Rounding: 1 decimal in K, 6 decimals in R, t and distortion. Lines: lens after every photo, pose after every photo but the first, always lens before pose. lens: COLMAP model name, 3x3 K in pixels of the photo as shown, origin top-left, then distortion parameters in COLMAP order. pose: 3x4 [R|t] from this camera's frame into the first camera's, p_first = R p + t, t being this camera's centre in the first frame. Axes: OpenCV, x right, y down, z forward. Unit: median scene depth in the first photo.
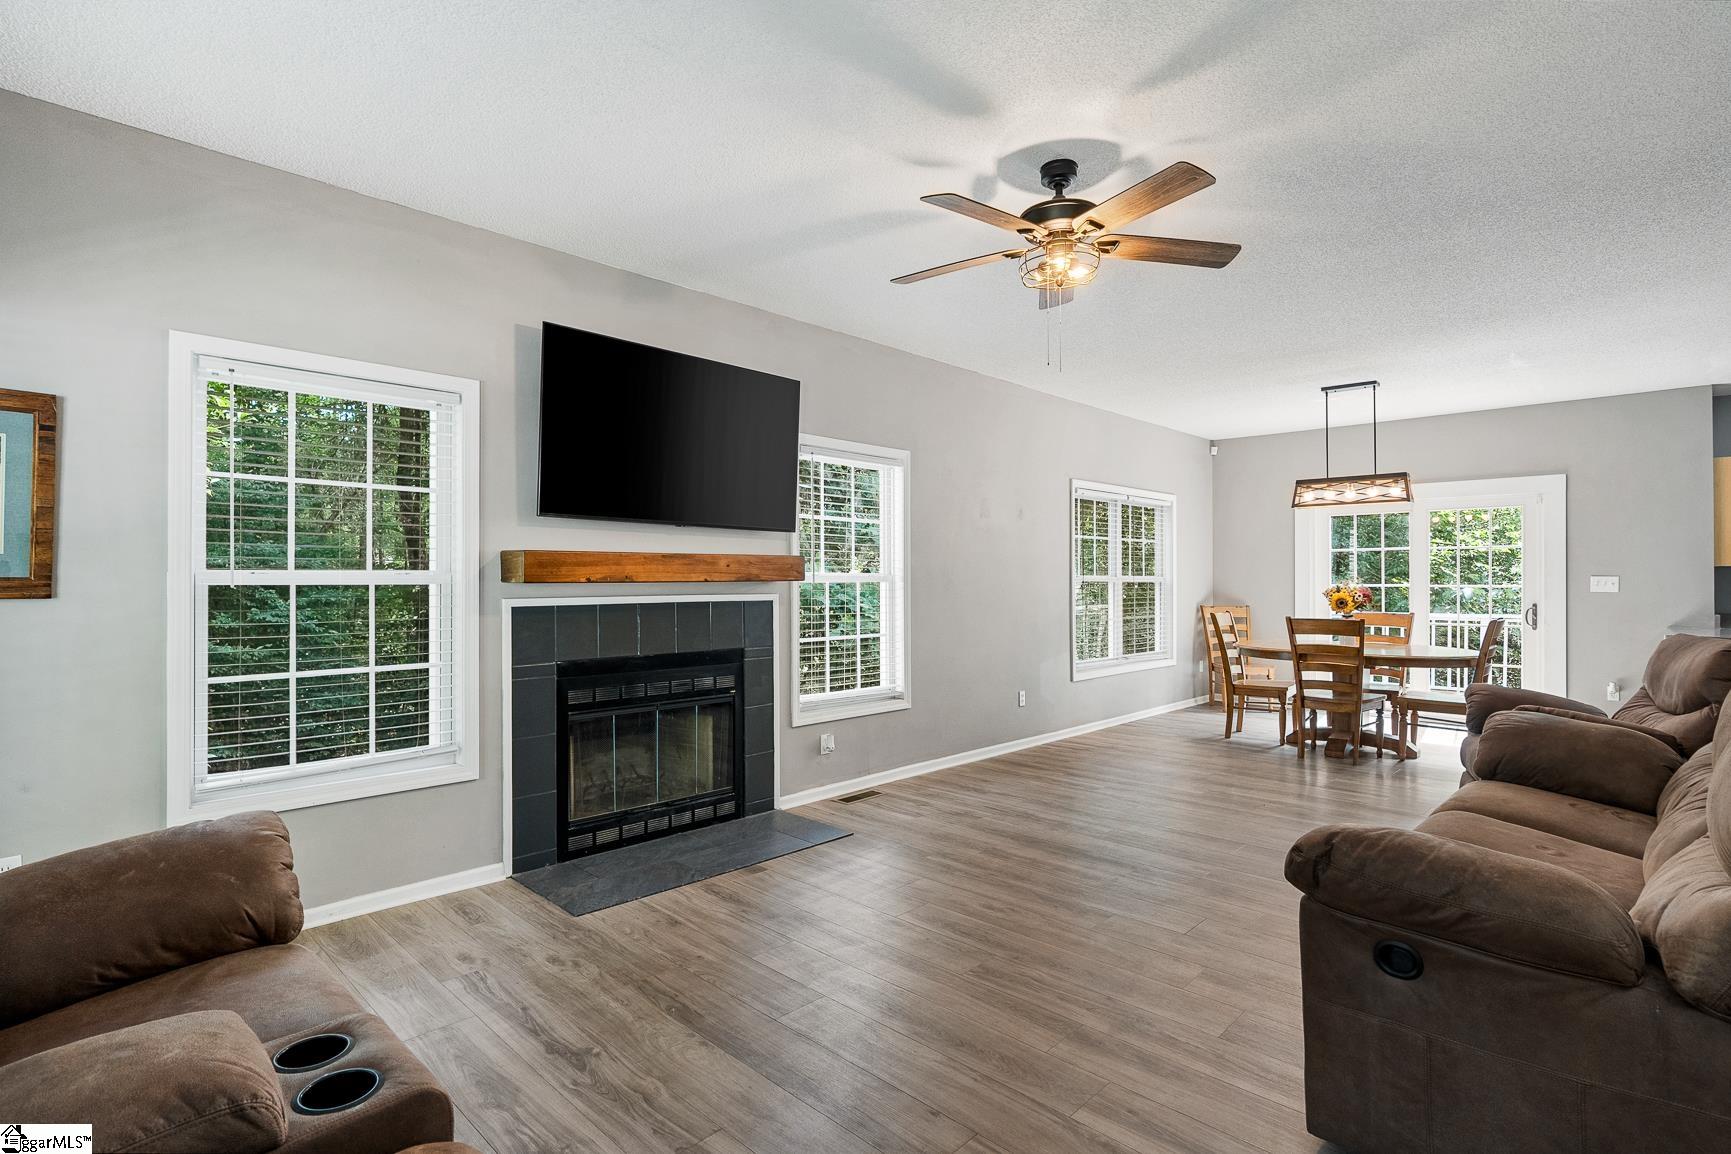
lens RADIAL K [[843.7, 0, 865.2], [0, 843.7, 571.0], [0, 0, 1]] dist [-0.005330, 0.000766]
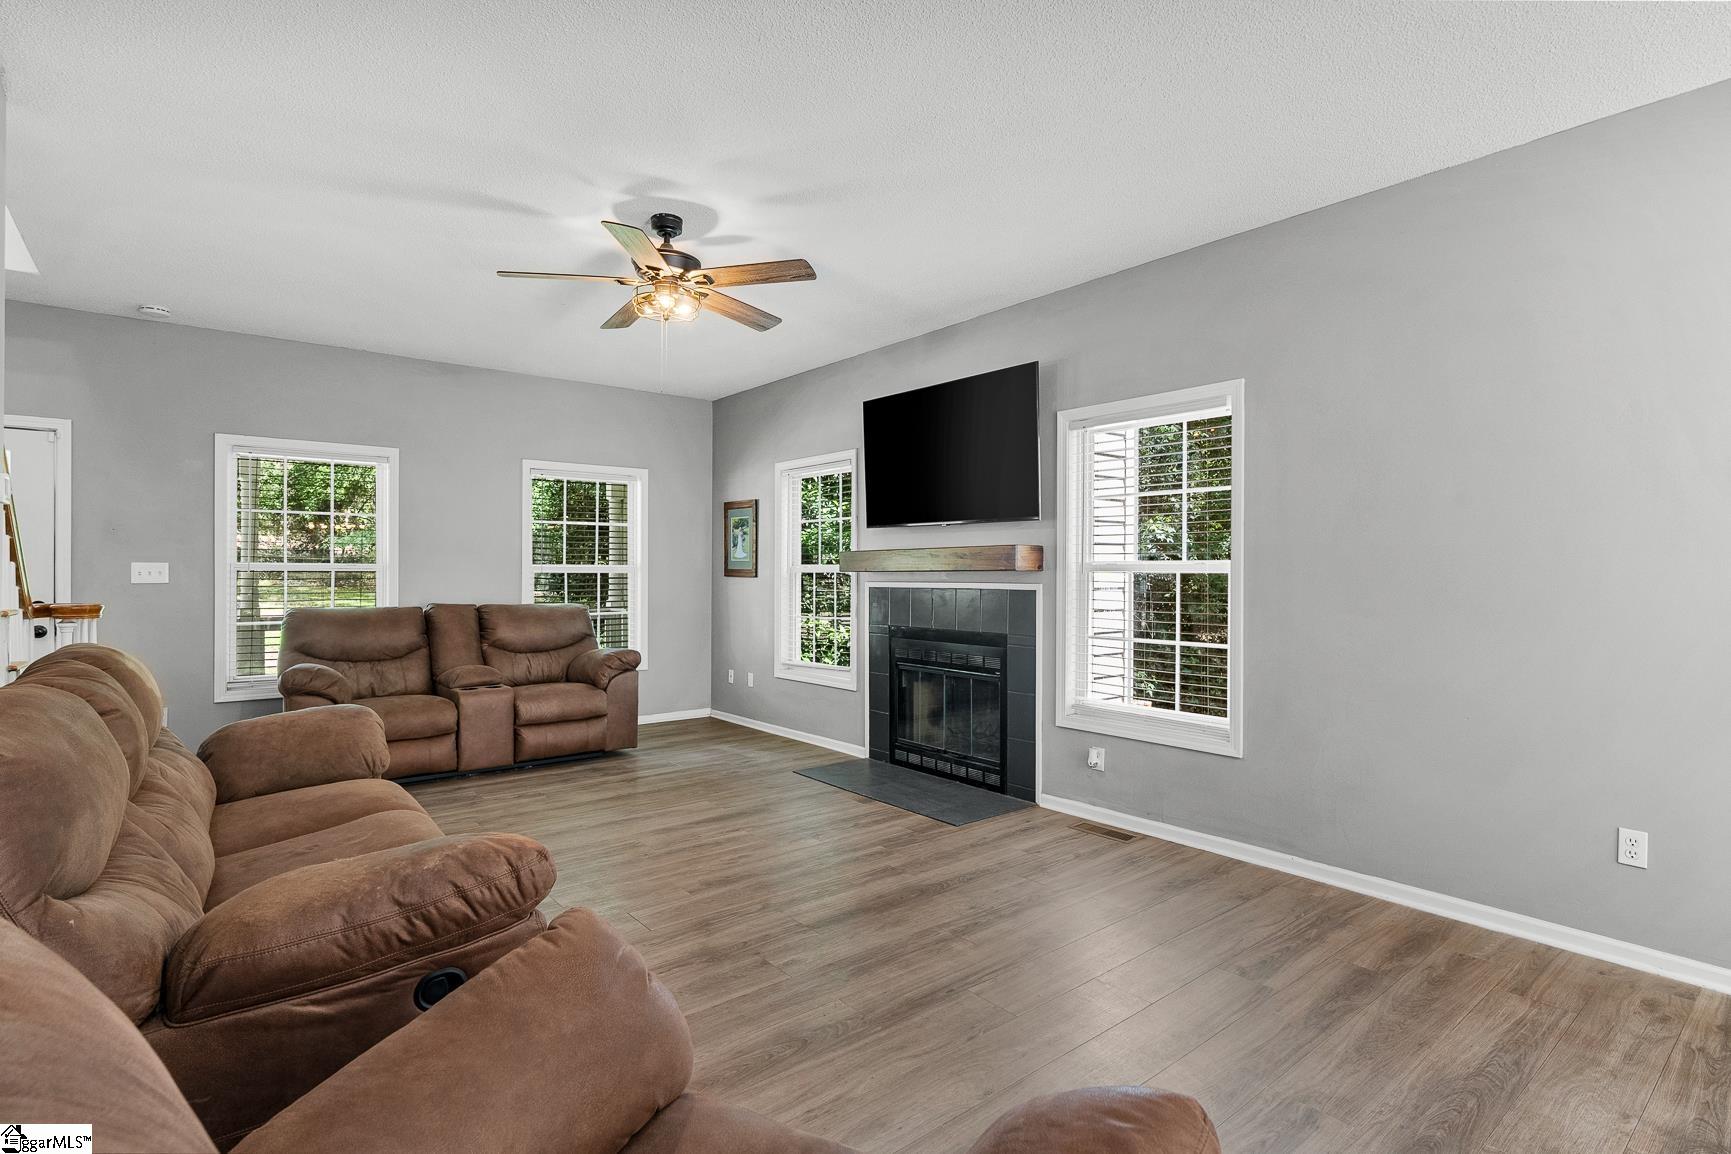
lens RADIAL K [[843.7, 0, 865.2], [0, 843.7, 571.0], [0, 0, 1]] dist [-0.005330, 0.000766]
pose [[-0.116208, 0.000395, -0.993225, 0.971664], [0.014195, 0.999898, -0.001263, 0.011467], [0.993123, -0.014245, -0.116202, 1.000638]]
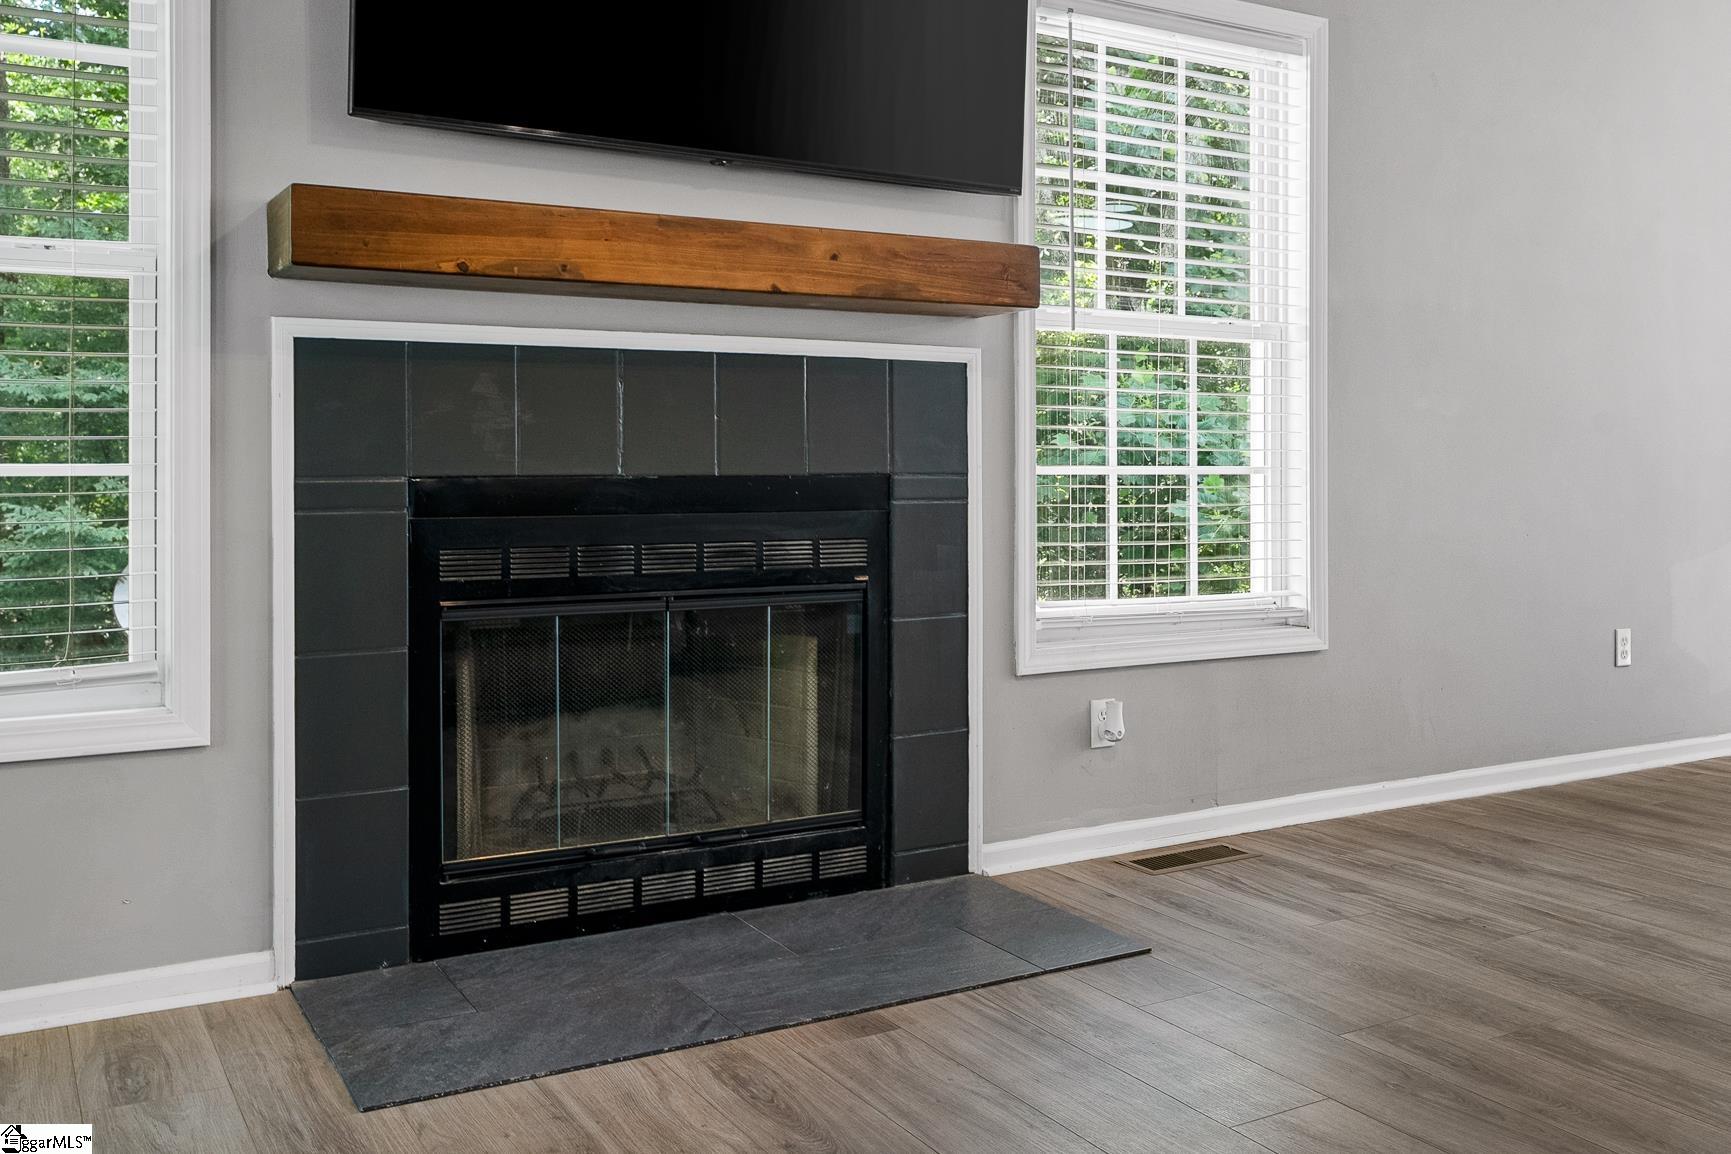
lens RADIAL K [[1533.0, 0, 874.4], [0, 1533.0, 459.7], [0, 0, 1]] dist [-0.002166, 0.008080]
pose [[0.965597, 0.003096, -0.260025, 0.044494], [-0.000666, 0.999955, 0.009433, 0.081405], [0.260042, -0.008936, 0.965556, 0.294427]]
